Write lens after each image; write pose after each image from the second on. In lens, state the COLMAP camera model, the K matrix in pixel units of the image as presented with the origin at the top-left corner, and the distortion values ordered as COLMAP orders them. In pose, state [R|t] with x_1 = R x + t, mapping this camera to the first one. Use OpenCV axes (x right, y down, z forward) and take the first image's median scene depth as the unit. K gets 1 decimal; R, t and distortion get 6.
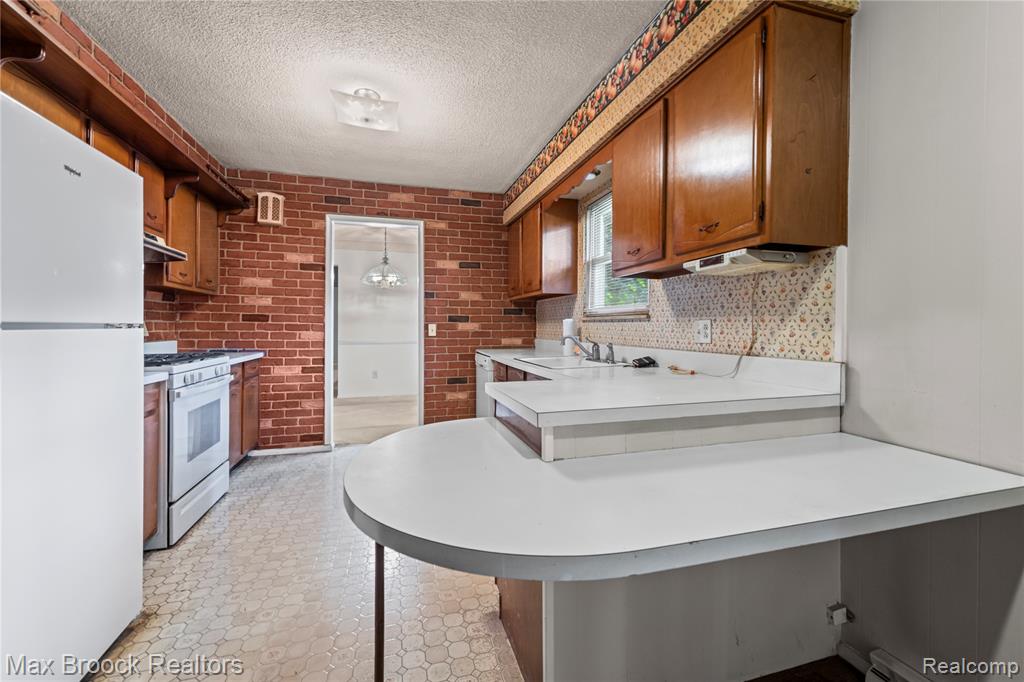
lens RADIAL K [[414.7, 0, 512.0], [0, 414.7, 341.0], [0, 0, 1]] dist [0.011045, -0.000104]
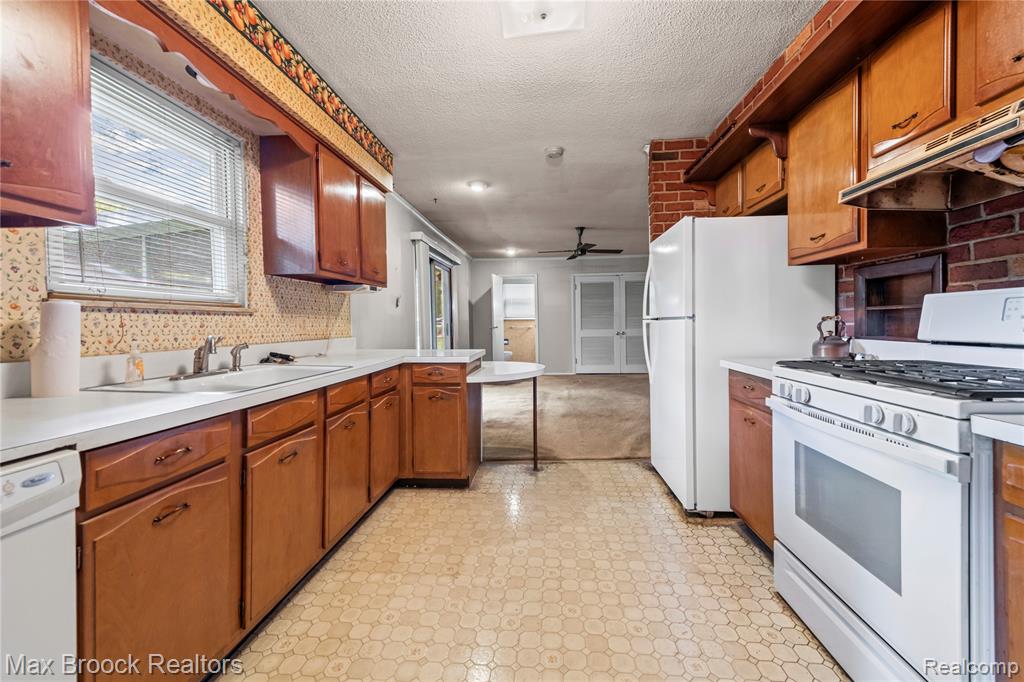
lens RADIAL K [[414.7, 0, 512.0], [0, 414.7, 341.0], [0, 0, 1]] dist [0.011045, -0.000104]
pose [[-0.929231, -0.010832, 0.369340, -0.674486], [0.018551, 0.996942, 0.075911, -0.062830], [-0.369033, 0.077390, -0.926189, 2.027306]]
